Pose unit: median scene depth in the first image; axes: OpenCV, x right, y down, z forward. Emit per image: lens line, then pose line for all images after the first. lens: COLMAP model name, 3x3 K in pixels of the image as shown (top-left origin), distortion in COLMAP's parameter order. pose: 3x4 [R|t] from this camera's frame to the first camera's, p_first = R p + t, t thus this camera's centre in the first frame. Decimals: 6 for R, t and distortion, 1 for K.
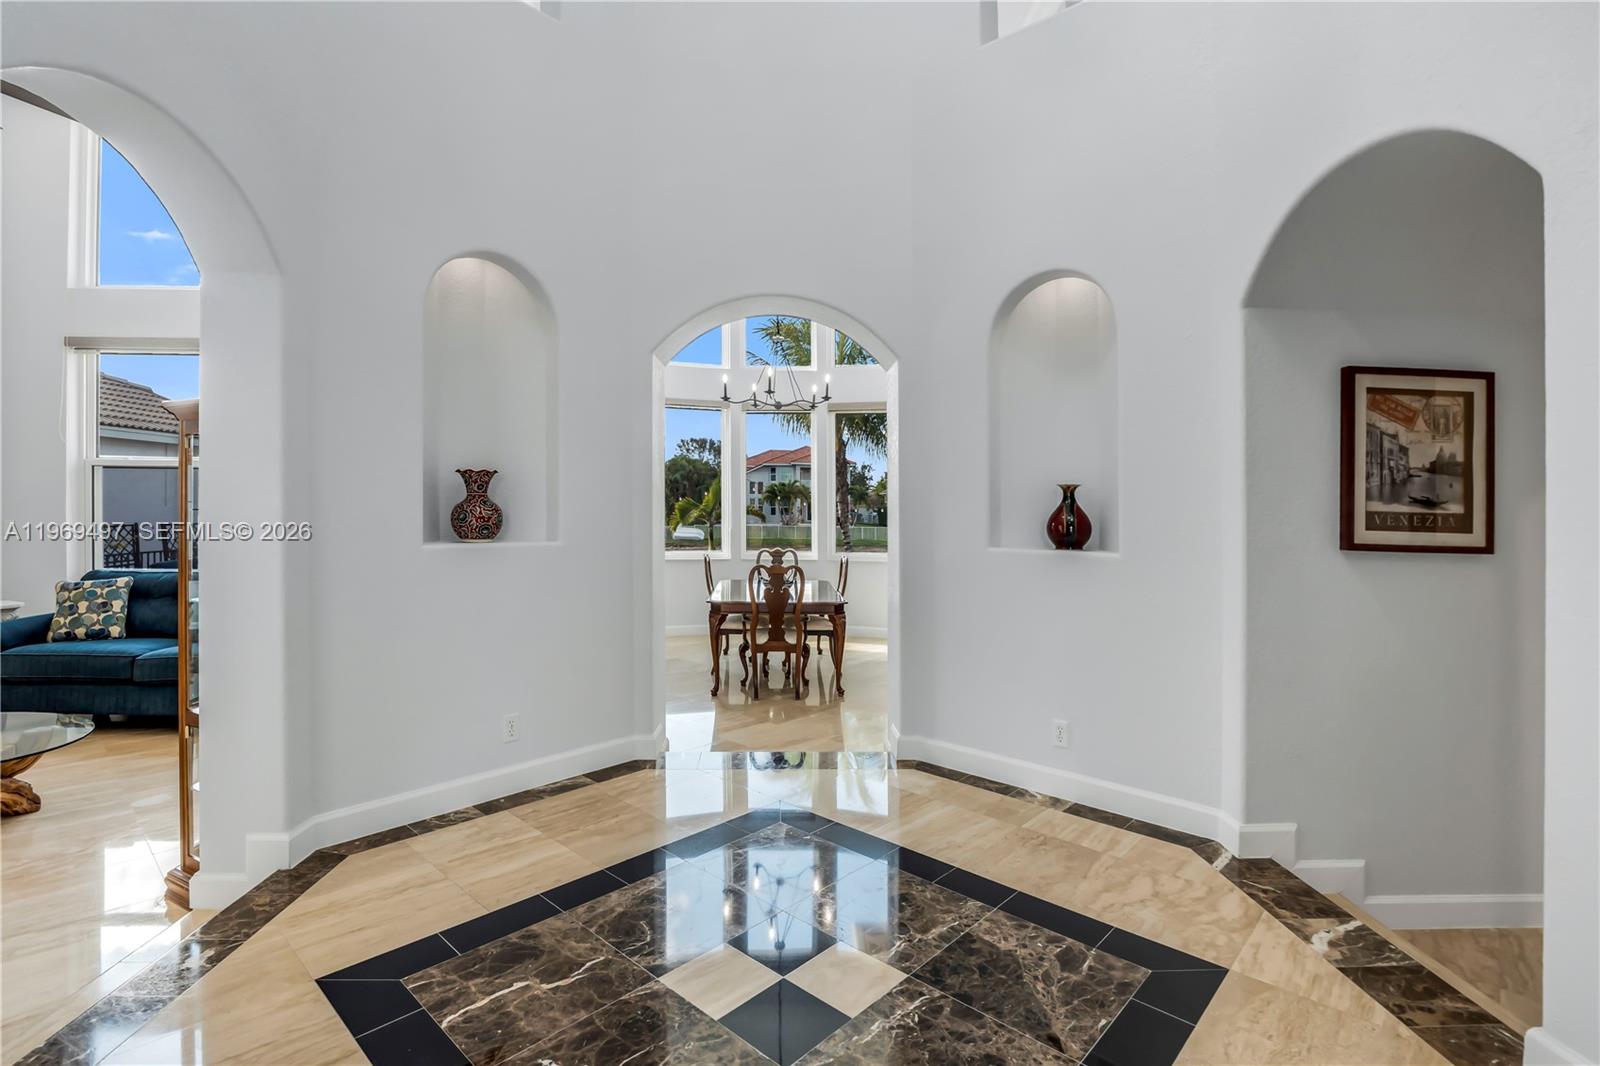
lens RADIAL K [[759.0, 0, 801.6], [0, 759.0, 517.1], [0, 0, 1]] dist [-0.020480, 0.002831]
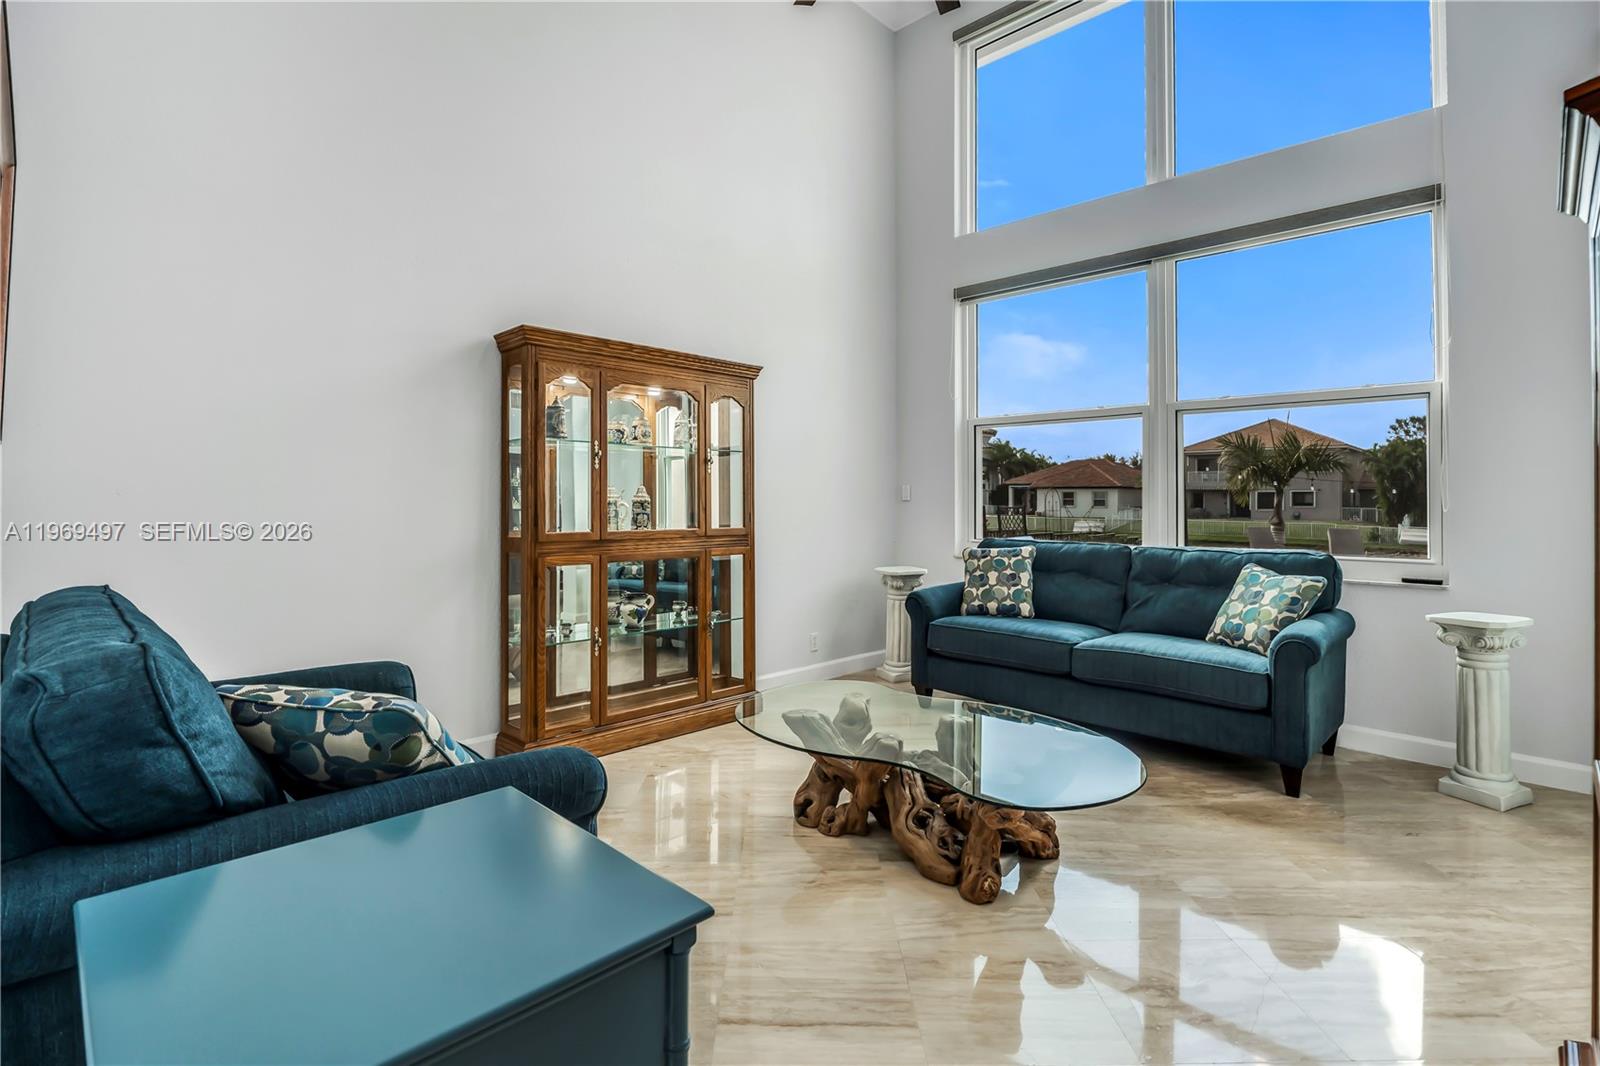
lens RADIAL K [[759.0, 0, 796.6], [0, 759.0, 522.0], [0, 0, 1]] dist [-0.020480, 0.002831]
pose [[0.689318, 0.011724, -0.724364, -0.488643], [-0.007710, 0.999931, 0.008847, 0.049937], [0.724418, -0.000514, 0.689361, 0.227131]]
